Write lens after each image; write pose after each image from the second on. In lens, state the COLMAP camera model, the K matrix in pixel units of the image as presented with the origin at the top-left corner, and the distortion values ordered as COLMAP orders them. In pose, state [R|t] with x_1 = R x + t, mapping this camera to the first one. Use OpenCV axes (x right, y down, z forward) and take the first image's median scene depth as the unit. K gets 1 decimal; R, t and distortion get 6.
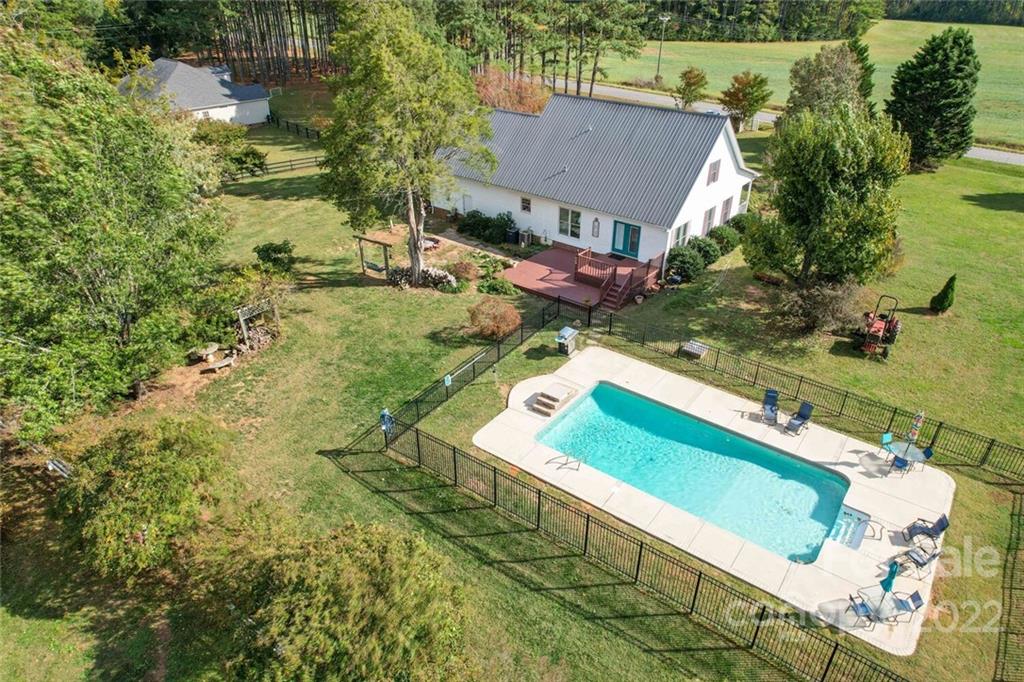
lens RADIAL K [[653.9, 0, 506.6], [0, 653.9, 347.3], [0, 0, 1]] dist [-0.075491, 0.066638]
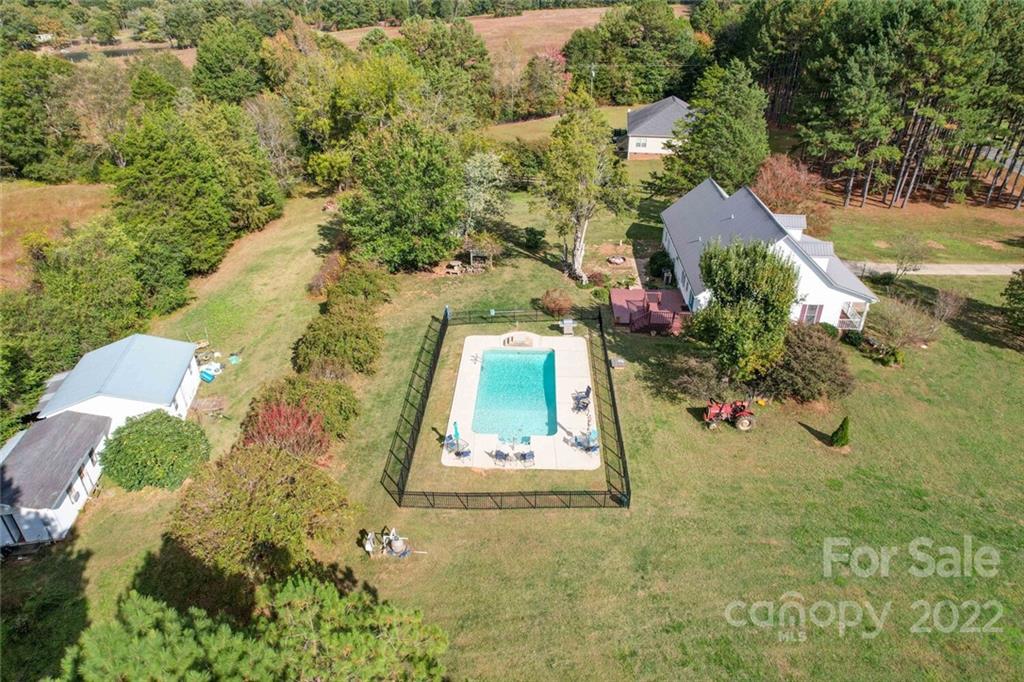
lens RADIAL K [[653.9, 0, 506.6], [0, 653.9, 347.3], [0, 0, 1]] dist [-0.075491, 0.066638]
pose [[0.574255, 0.402225, -0.713054, 1.387070], [-0.409194, 0.895402, 0.175543, -0.218707], [0.709078, 0.190971, 0.678777, -0.257489]]
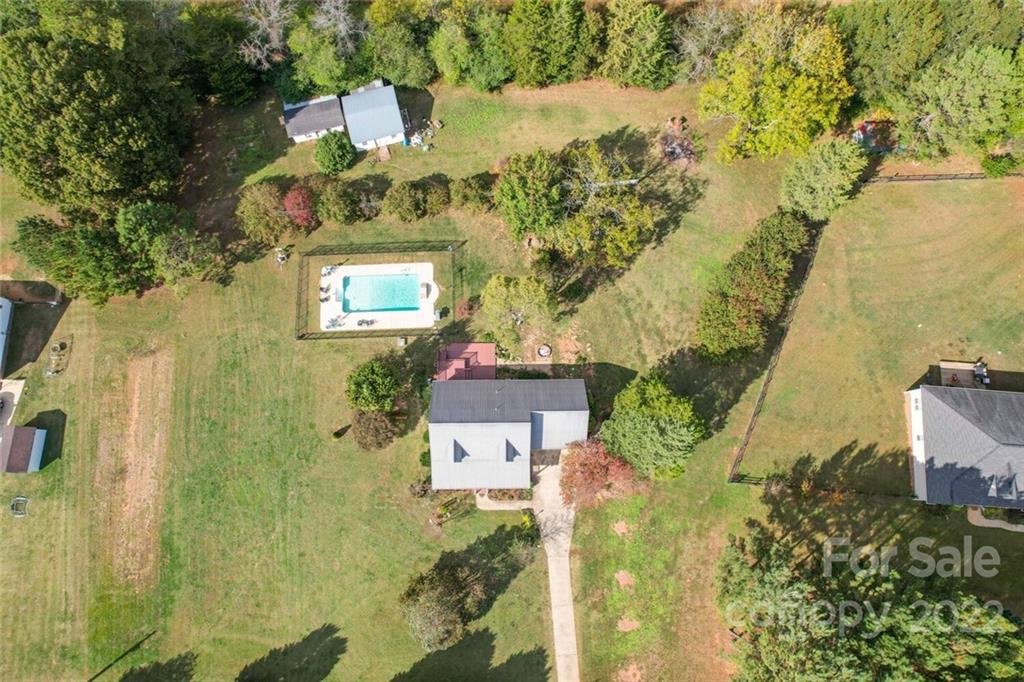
lens RADIAL K [[653.9, 0, 506.6], [0, 653.9, 347.3], [0, 0, 1]] dist [-0.075491, 0.066638]
pose [[-0.768394, 0.624641, -0.139262, 0.398652], [-0.337065, -0.210024, 0.917756, -3.223478], [0.544020, 0.752139, 0.371926, 0.223595]]
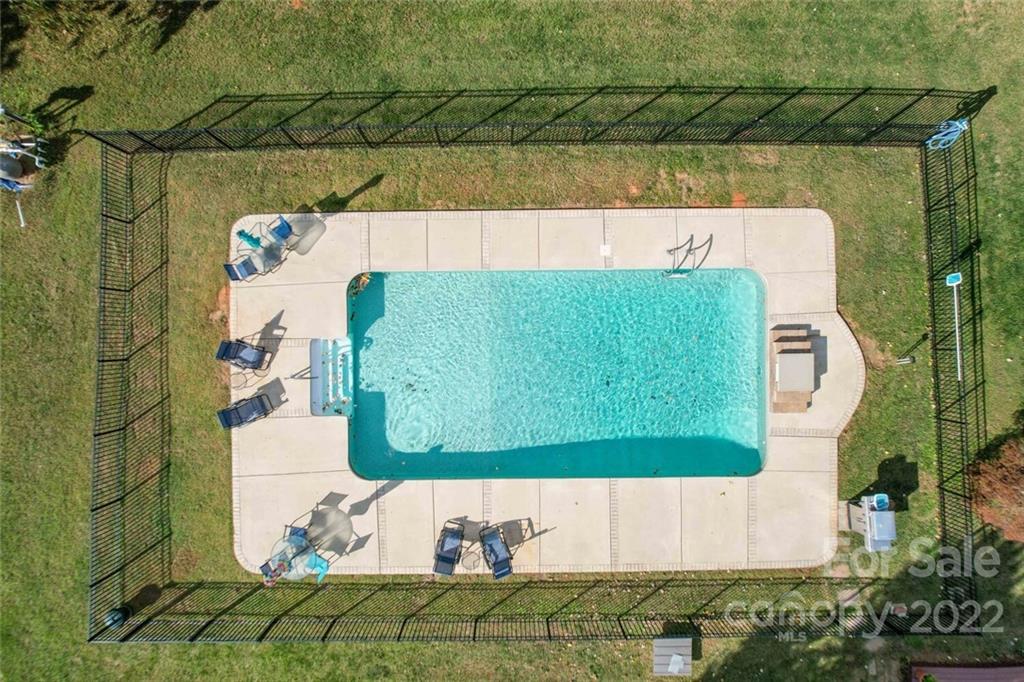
lens RADIAL K [[653.9, 0, 506.6], [0, 653.9, 347.3], [0, 0, 1]] dist [-0.075491, 0.066638]
pose [[-0.784856, 0.619670, -0.003353, 0.277511], [-0.322348, -0.403644, 0.856250, -0.352490], [0.529238, 0.673113, 0.516551, 0.548787]]
